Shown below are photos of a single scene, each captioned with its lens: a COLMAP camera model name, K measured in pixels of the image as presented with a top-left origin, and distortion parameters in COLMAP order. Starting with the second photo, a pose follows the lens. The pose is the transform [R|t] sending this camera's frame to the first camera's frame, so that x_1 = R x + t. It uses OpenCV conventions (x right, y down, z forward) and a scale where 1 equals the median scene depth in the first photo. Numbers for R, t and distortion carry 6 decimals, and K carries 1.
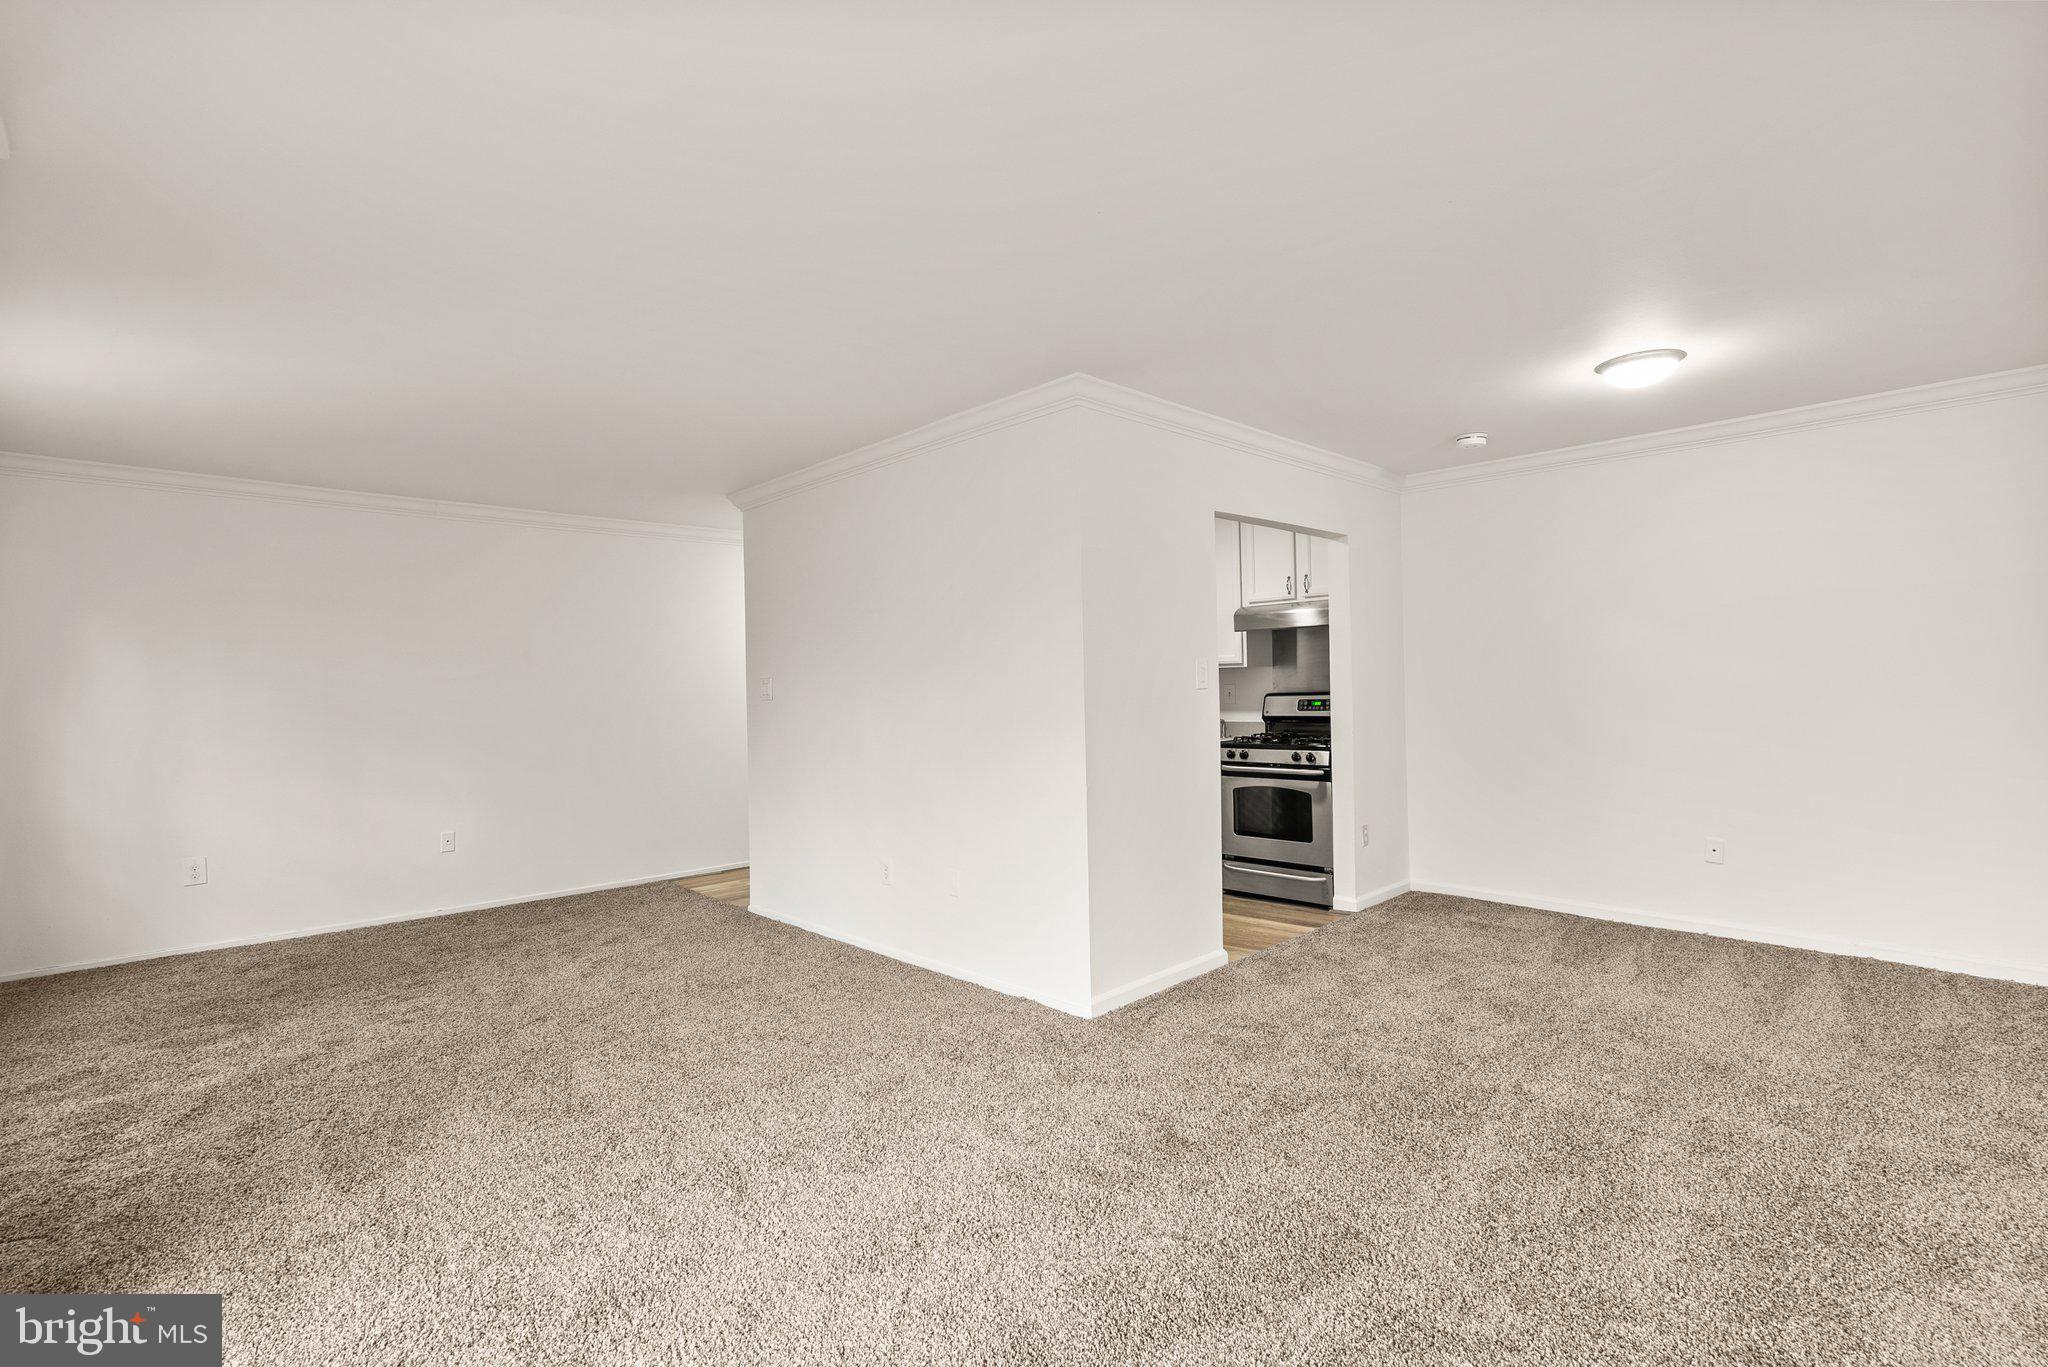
lens RADIAL K [[943.0, 0, 1026.2], [0, 943.0, 687.4], [0, 0, 1]] dist [-0.001402, -0.000327]
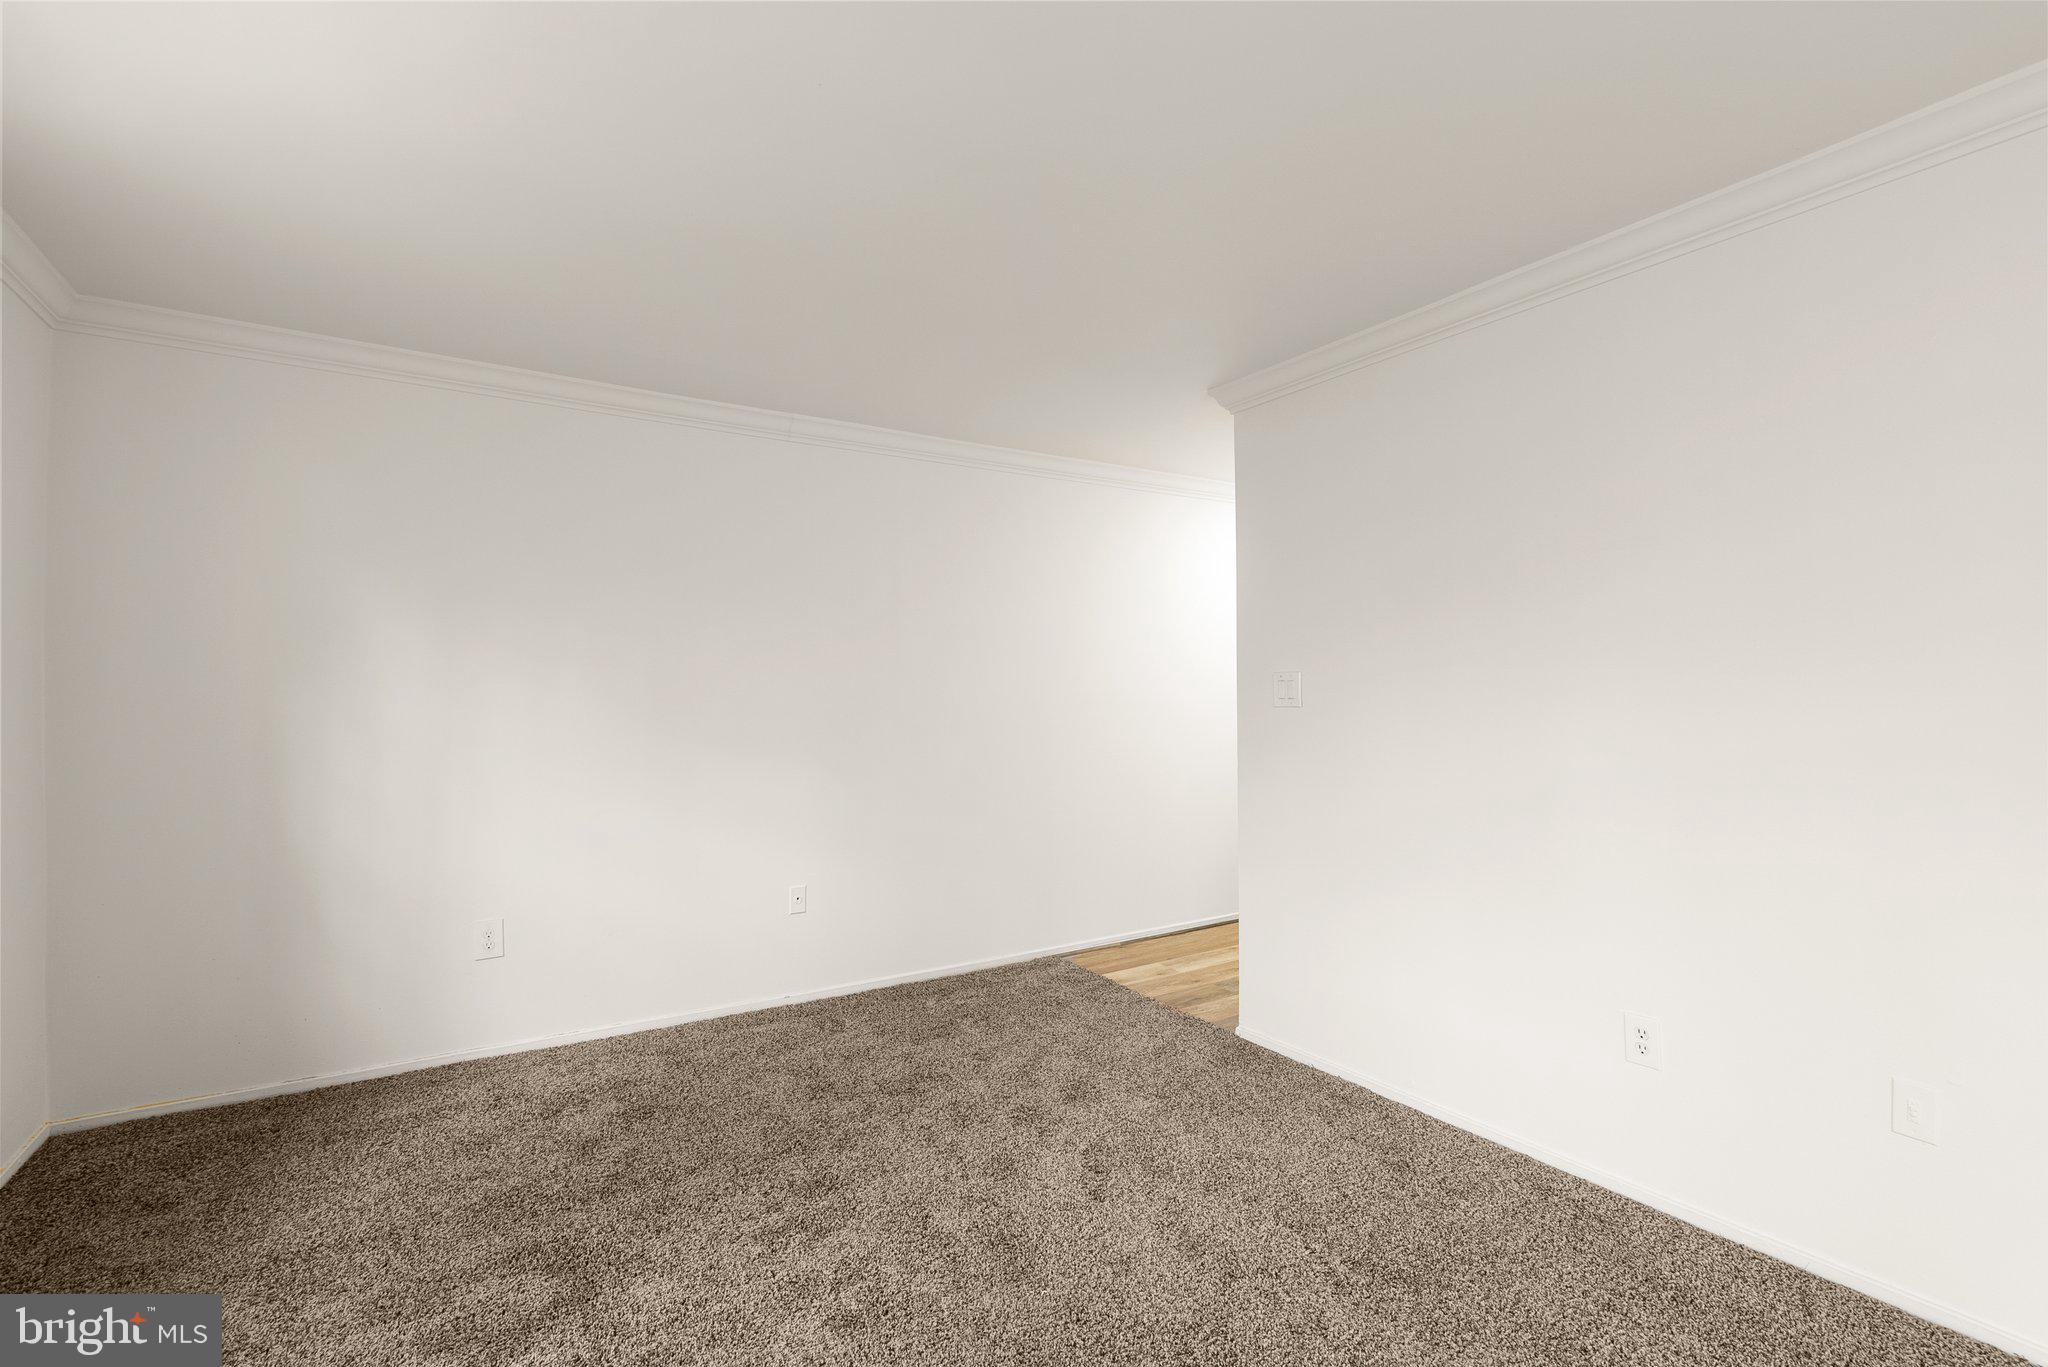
lens RADIAL K [[939.7, 0, 1024.9], [0, 939.7, 680.9], [0, 0, 1]] dist [0.000118, 0.000001]
pose [[0.981006, 0.012446, -0.193578, -0.361632], [-0.014454, 0.999855, -0.008968, 0.005359], [0.193438, 0.011596, 0.981044, 0.392663]]
